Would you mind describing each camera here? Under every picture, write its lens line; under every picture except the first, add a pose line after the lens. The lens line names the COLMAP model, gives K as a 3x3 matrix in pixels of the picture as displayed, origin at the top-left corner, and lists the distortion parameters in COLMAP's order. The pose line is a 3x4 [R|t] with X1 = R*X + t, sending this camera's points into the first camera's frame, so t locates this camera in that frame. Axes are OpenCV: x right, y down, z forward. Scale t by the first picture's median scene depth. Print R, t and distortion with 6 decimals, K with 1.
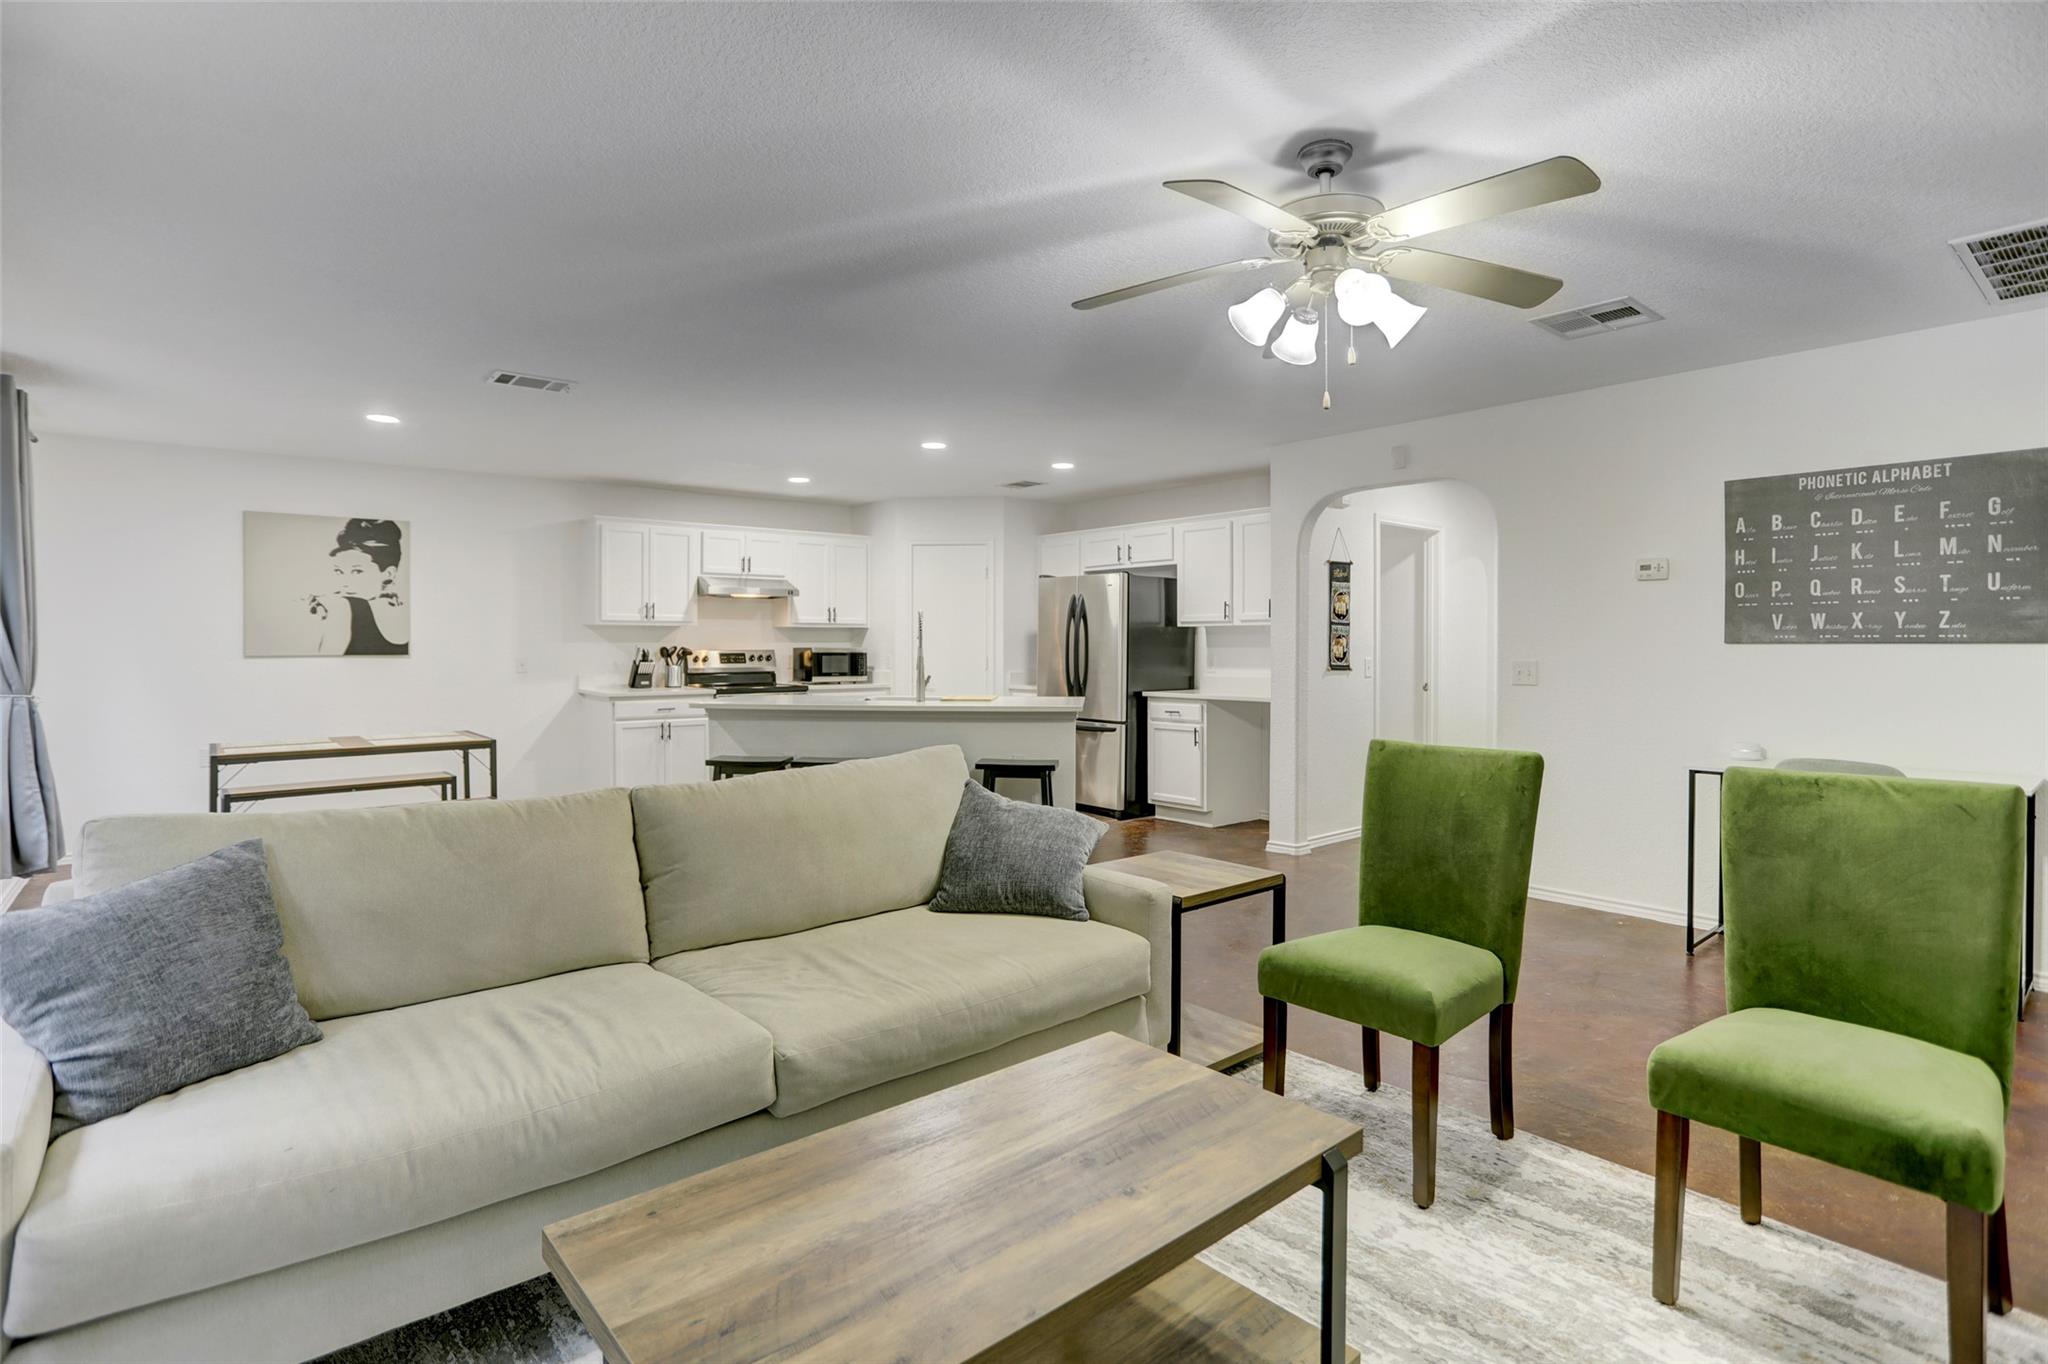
lens RADIAL K [[1020.0, 0, 1005.8], [0, 1020.0, 650.7], [0, 0, 1]] dist [-0.052591, 0.031277]
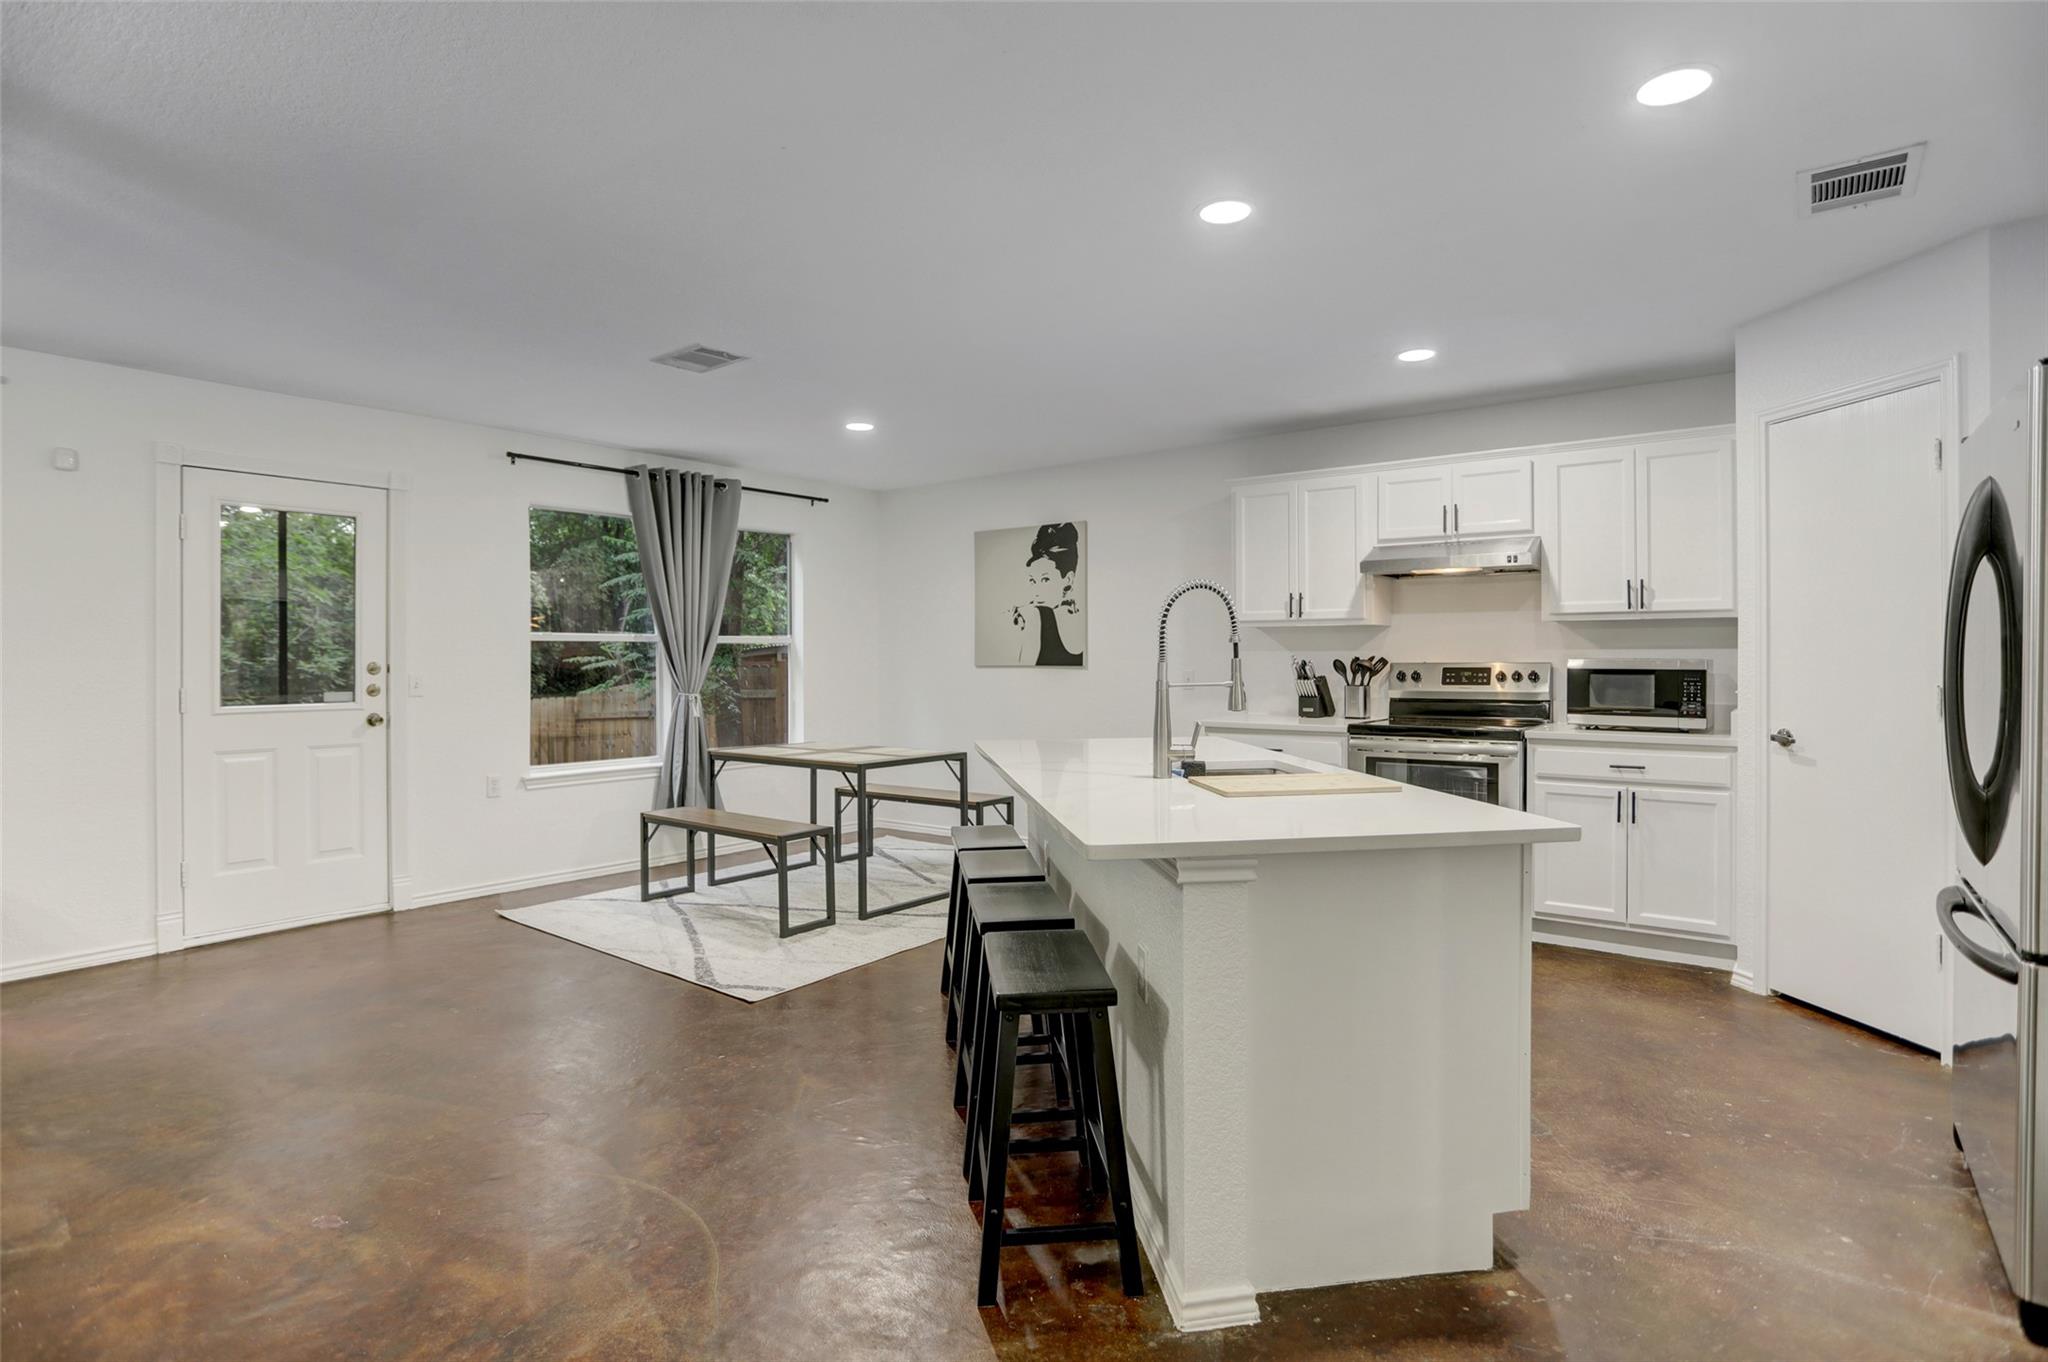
lens RADIAL K [[1025.2, 0, 1031.0], [0, 1025.2, 652.8], [0, 0, 1]] dist [-0.032512, 0.000890]
pose [[0.242974, -0.001301, -0.970032, 0.308127], [-0.001420, 0.999998, -0.001697, -0.006214], [0.970032, 0.001790, 0.242971, 0.726390]]
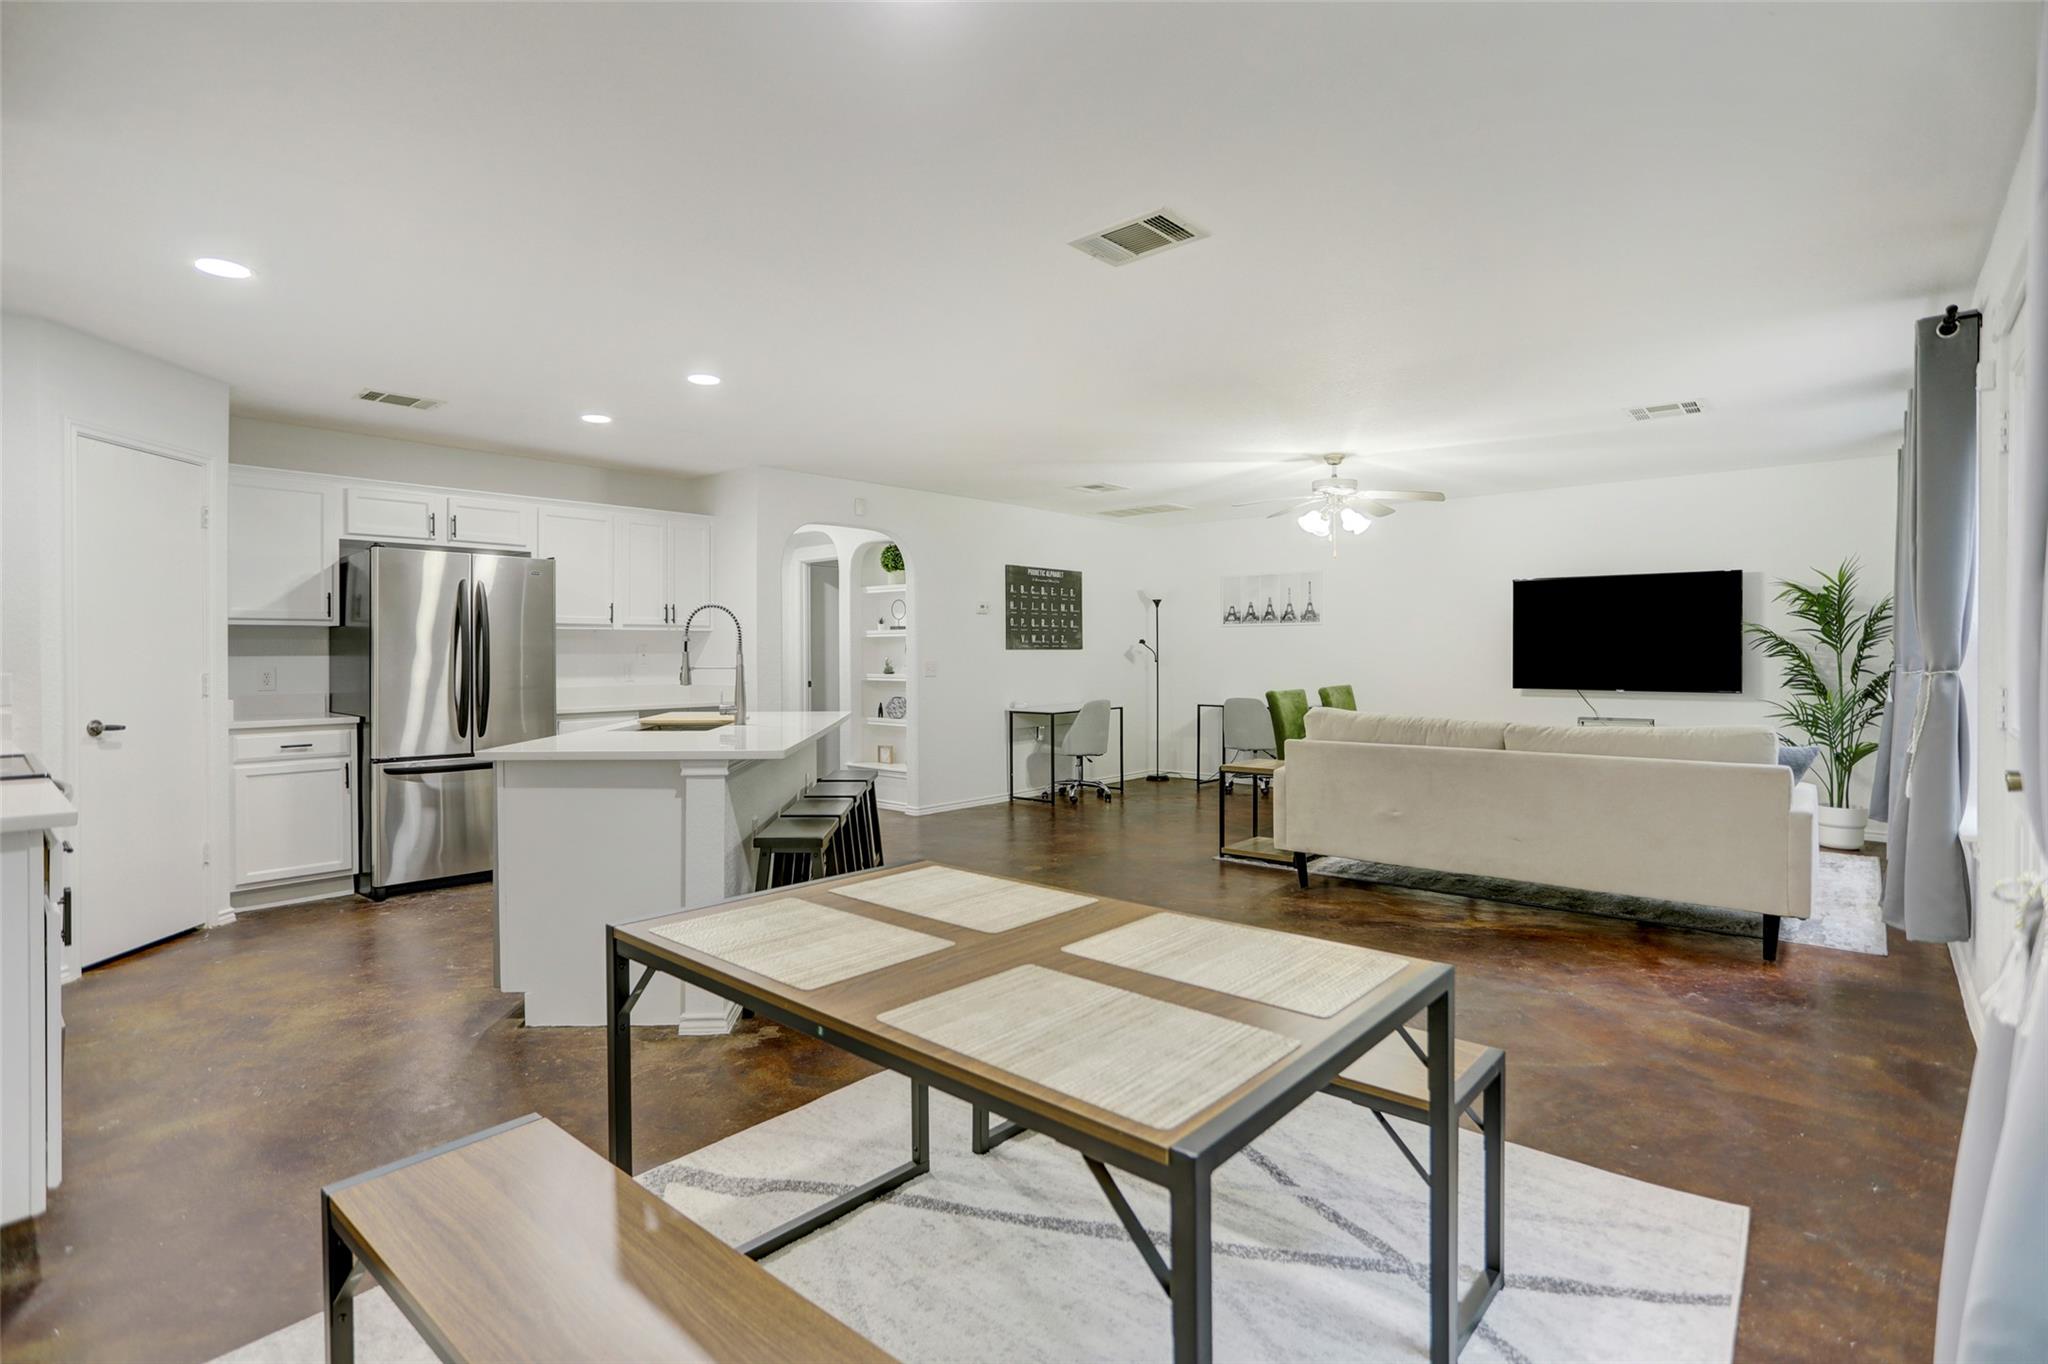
lens RADIAL K [[1020.0, 0, 1005.8], [0, 1020.0, 650.7], [0, 0, 1]] dist [-0.052591, 0.031277]
pose [[-0.160782, 0.000064, 0.986990, -0.757348], [0.008279, 0.999965, 0.001284, -0.004512], [-0.986955, 0.008378, -0.160777, 0.824154]]
